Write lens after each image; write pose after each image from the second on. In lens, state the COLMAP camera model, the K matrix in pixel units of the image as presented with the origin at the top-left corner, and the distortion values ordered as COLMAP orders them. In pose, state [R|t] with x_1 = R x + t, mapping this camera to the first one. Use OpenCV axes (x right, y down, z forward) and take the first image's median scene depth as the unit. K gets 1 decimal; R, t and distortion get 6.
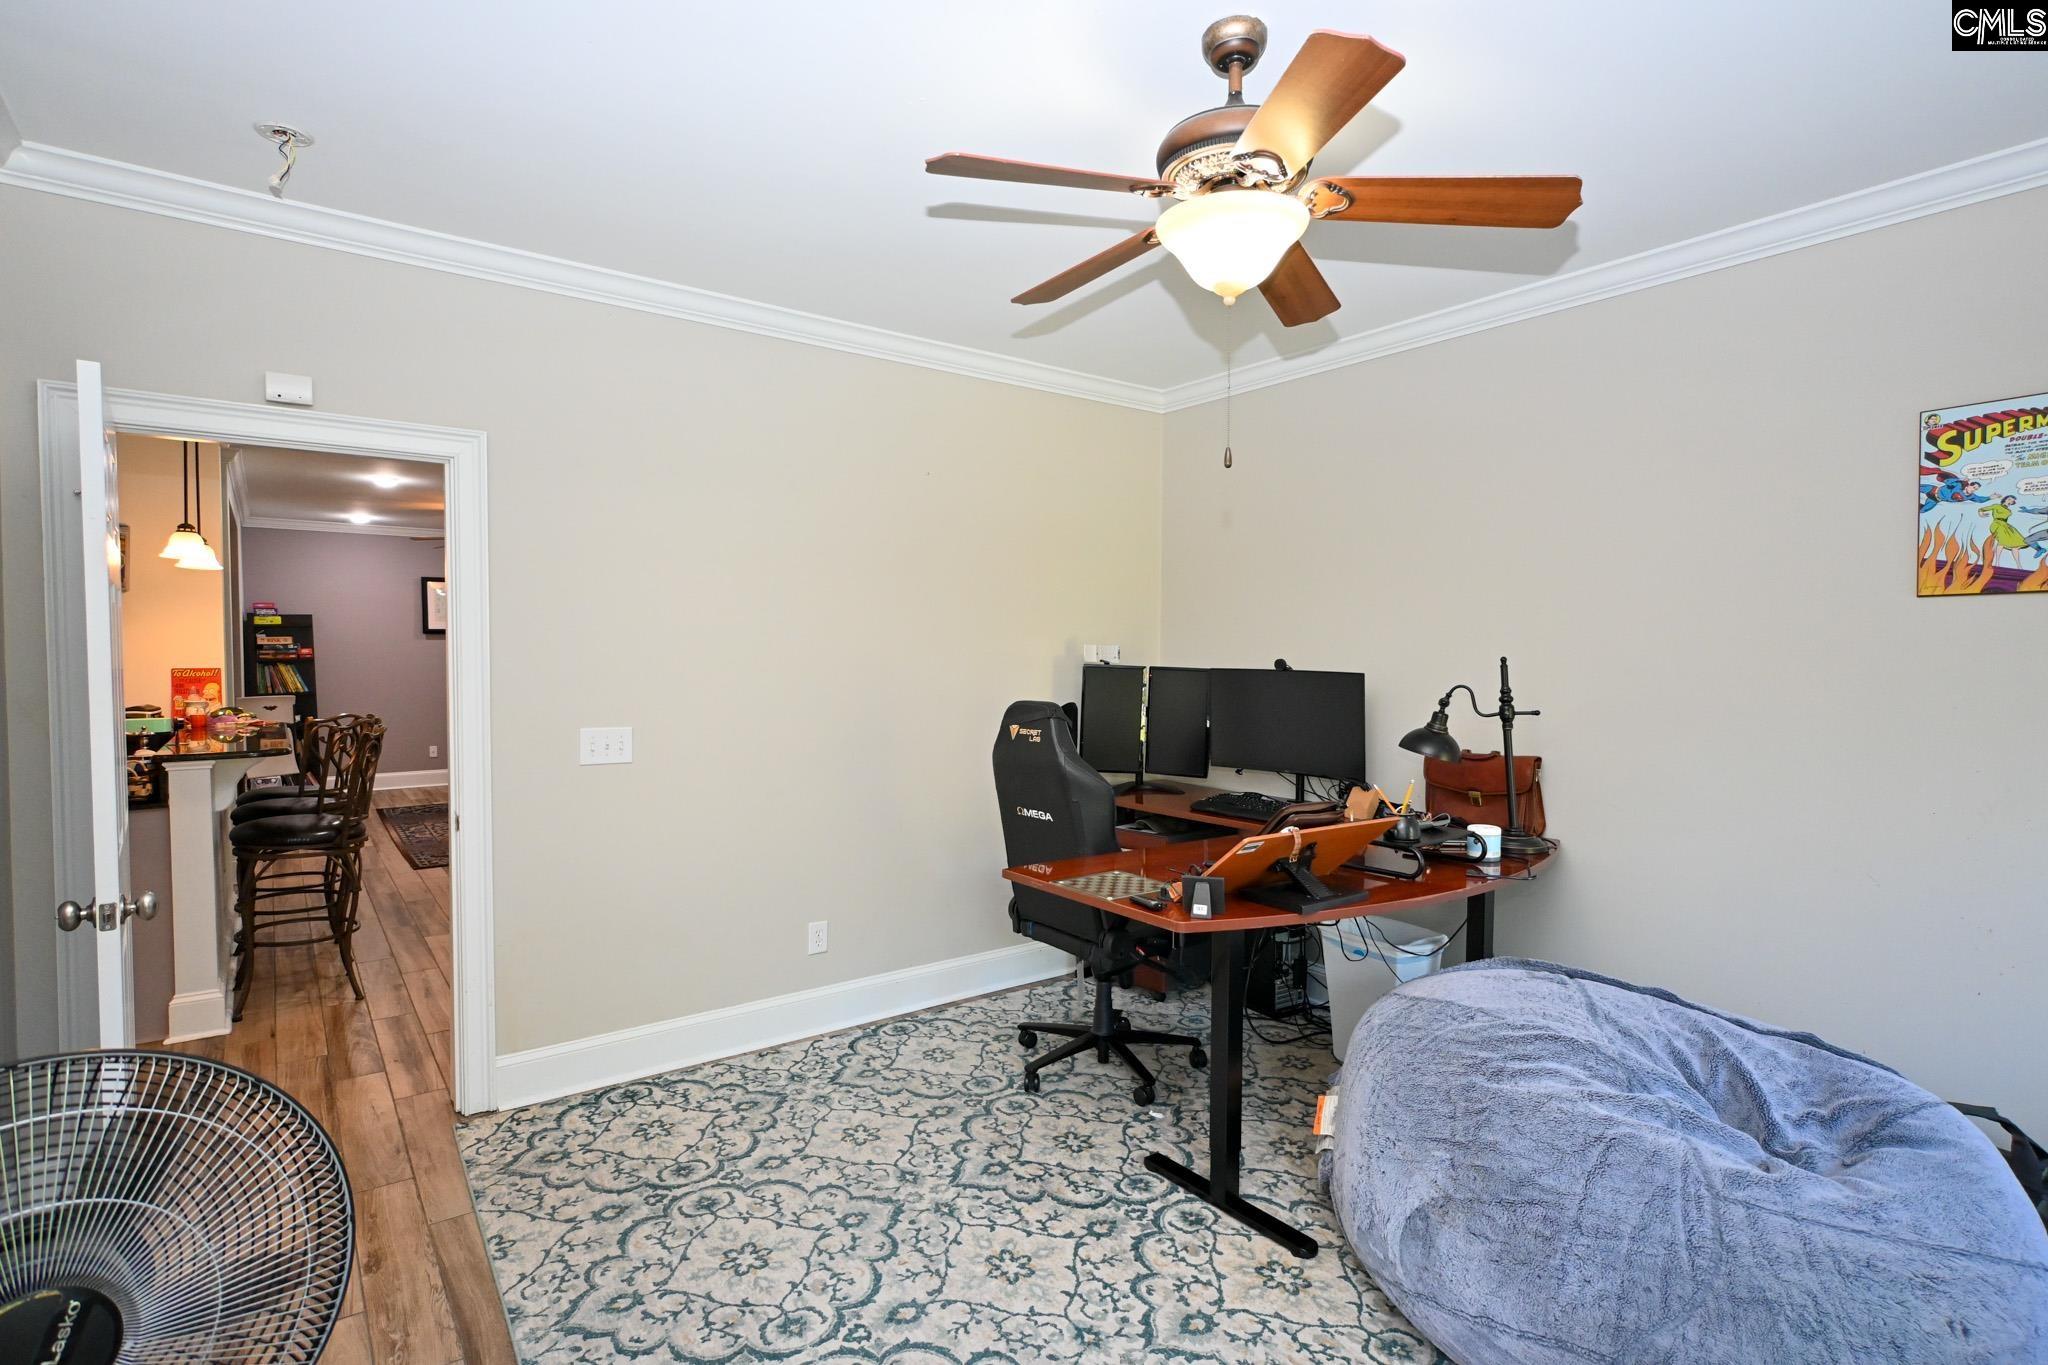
lens RADIAL K [[1008.6, 0, 1024.0], [0, 1008.6, 682.5], [0, 0, 1]] dist [-0.000554, 0.000057]
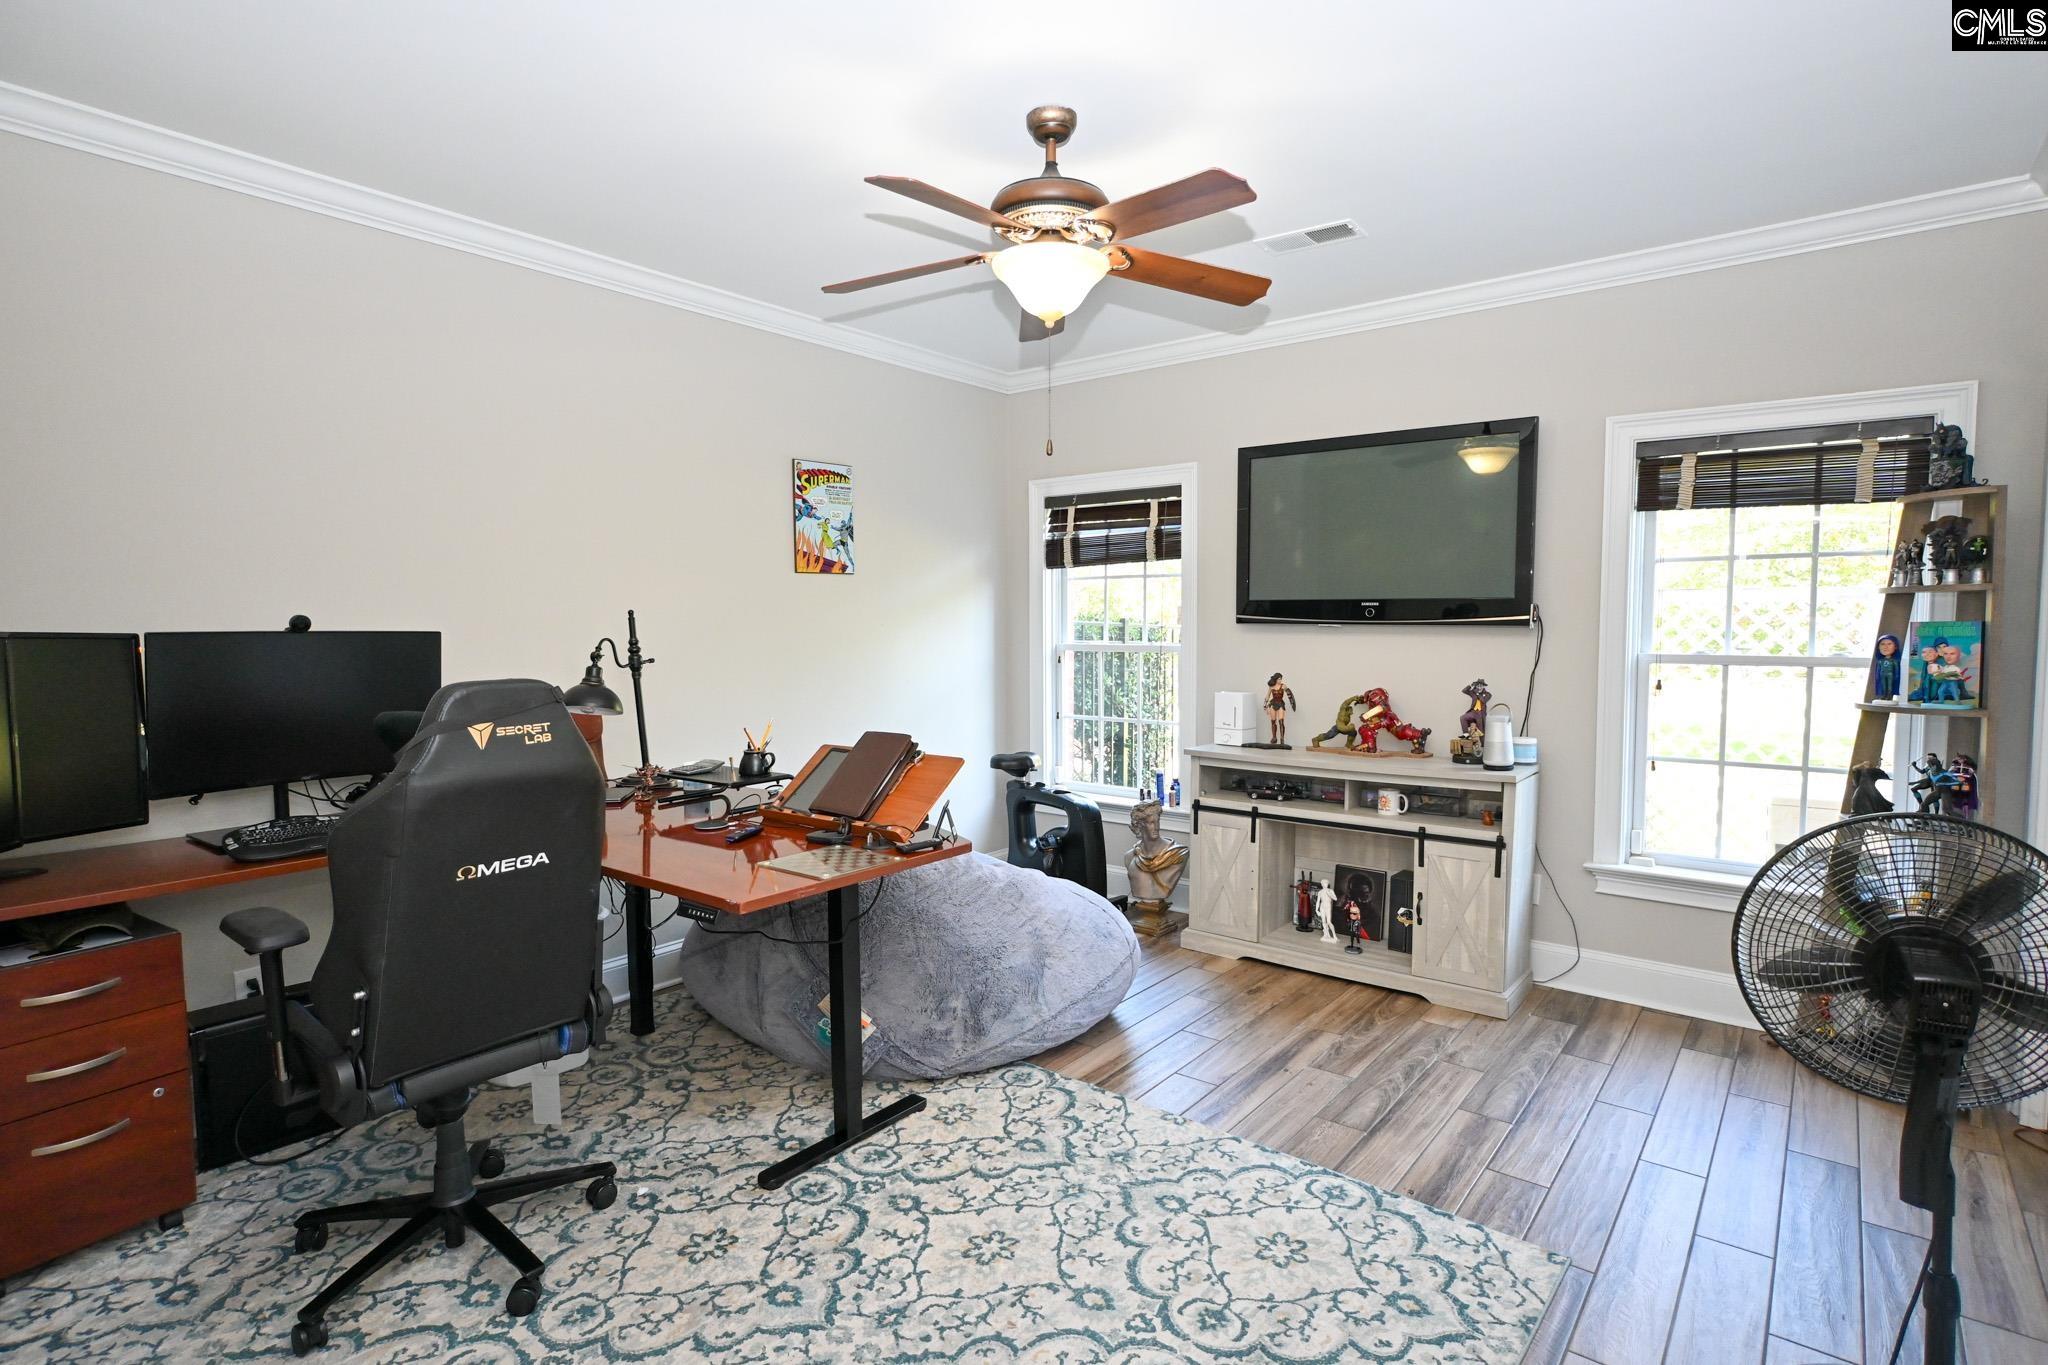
lens RADIAL K [[1036.0, 0, 1025.5], [0, 1036.0, 676.4], [0, 0, 1]] dist [-0.003192, -0.000691]
pose [[-0.252303, -0.057801, 0.965920, -0.827725], [0.036716, 0.996924, 0.069247, -0.019332], [-0.966951, 0.052936, -0.249405, 1.052571]]
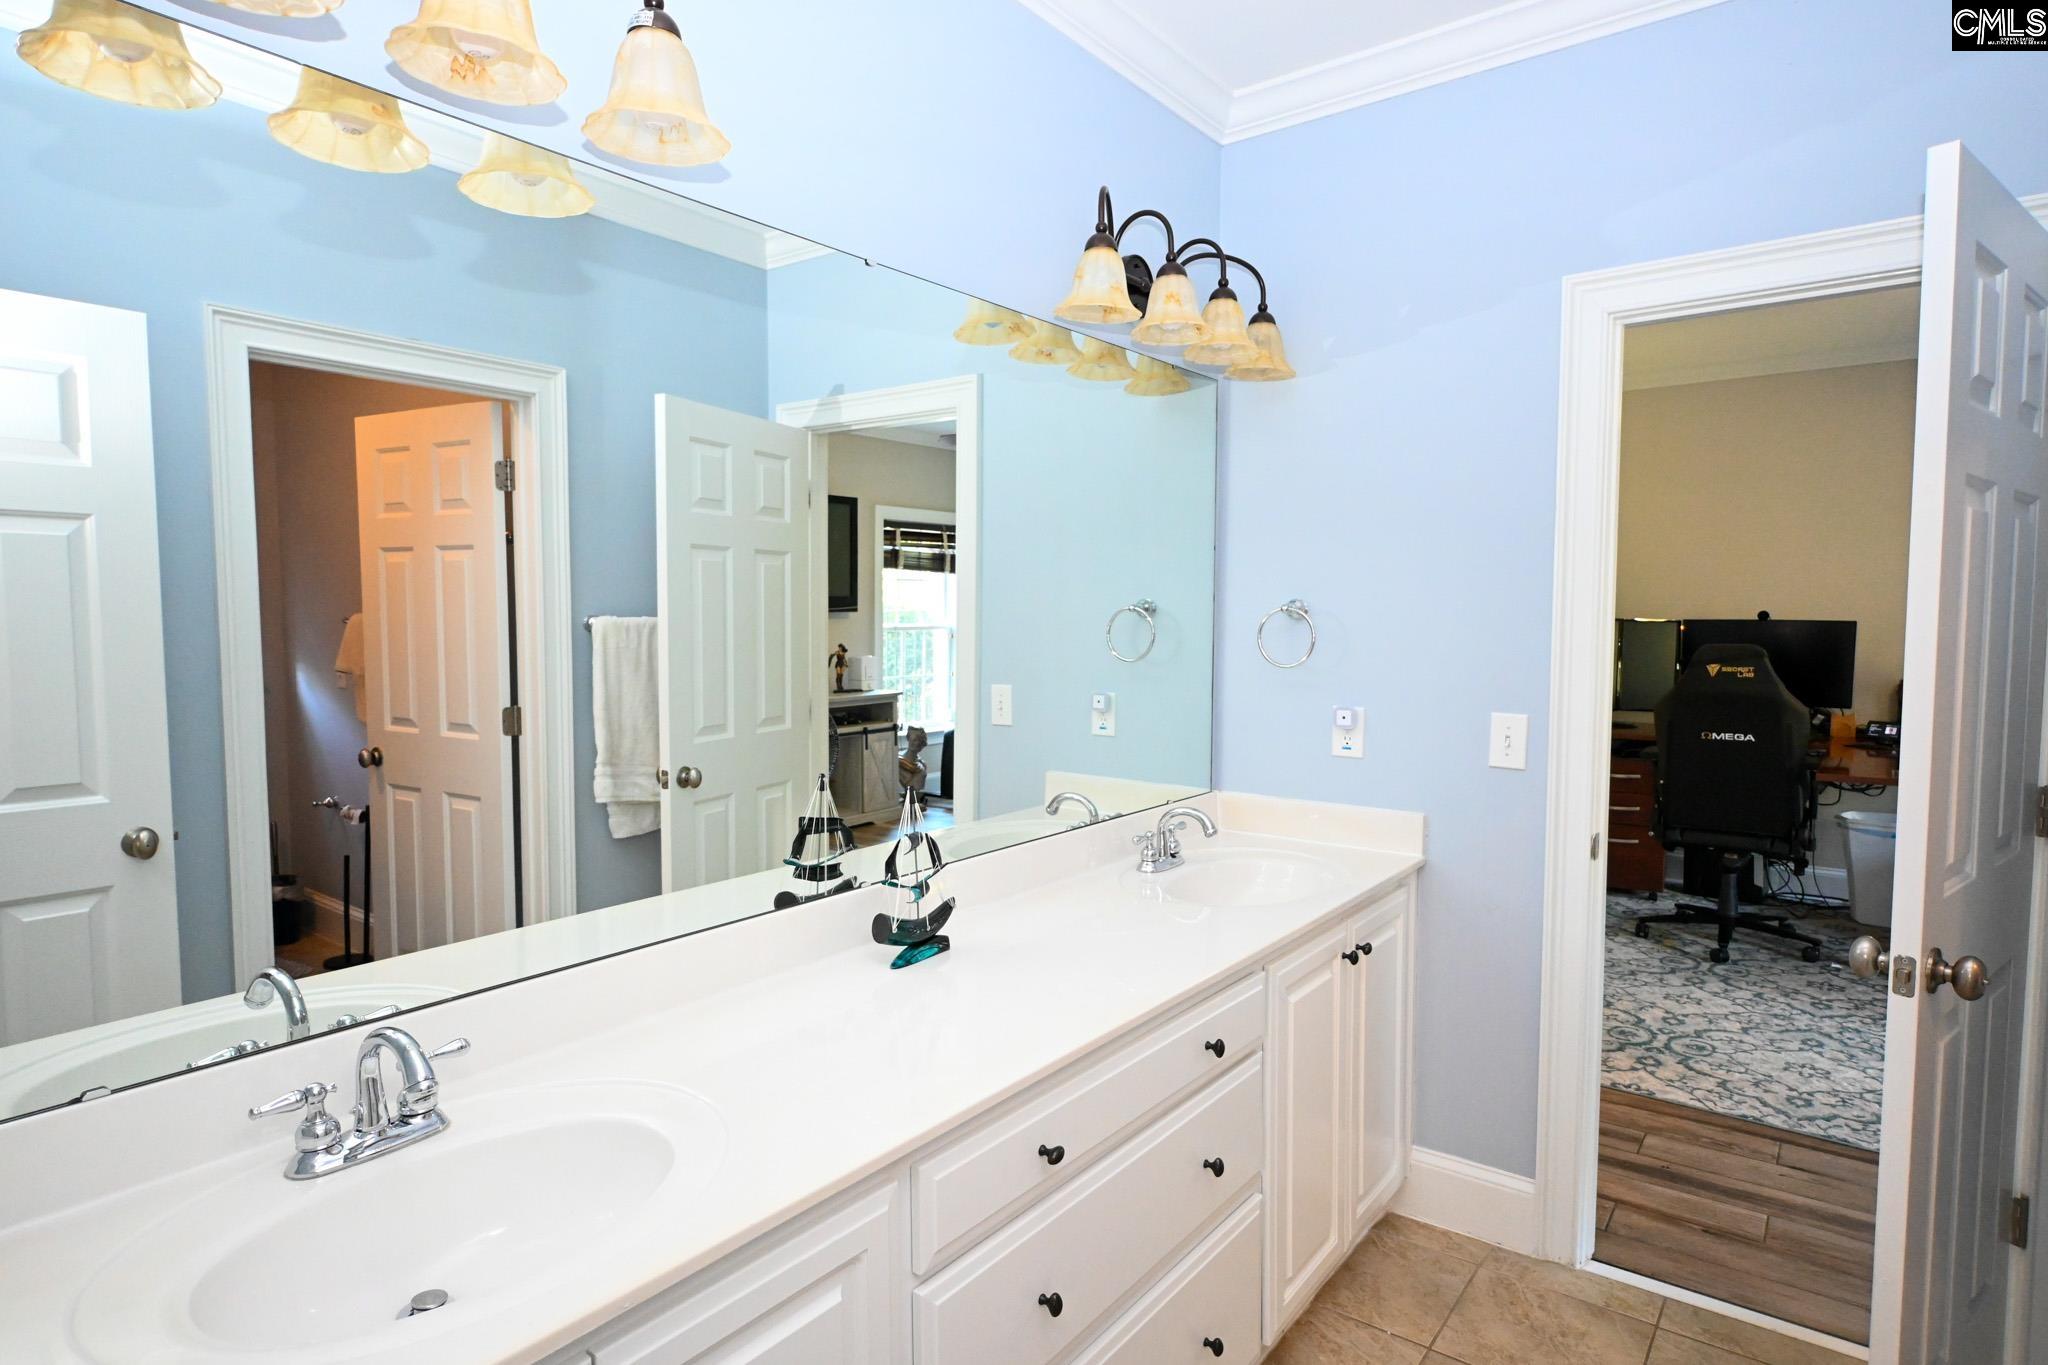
lens RADIAL K [[1112.0, 0, 1023.0], [0, 1112.0, 674.5], [0, 0, 1]] dist [-0.006804, -0.001320]
pose [[0.963145, -0.017901, 0.268388, -1.459351], [0.011244, 0.999590, 0.026322, 0.012138], [-0.268749, -0.022334, 0.962951, -0.079875]]
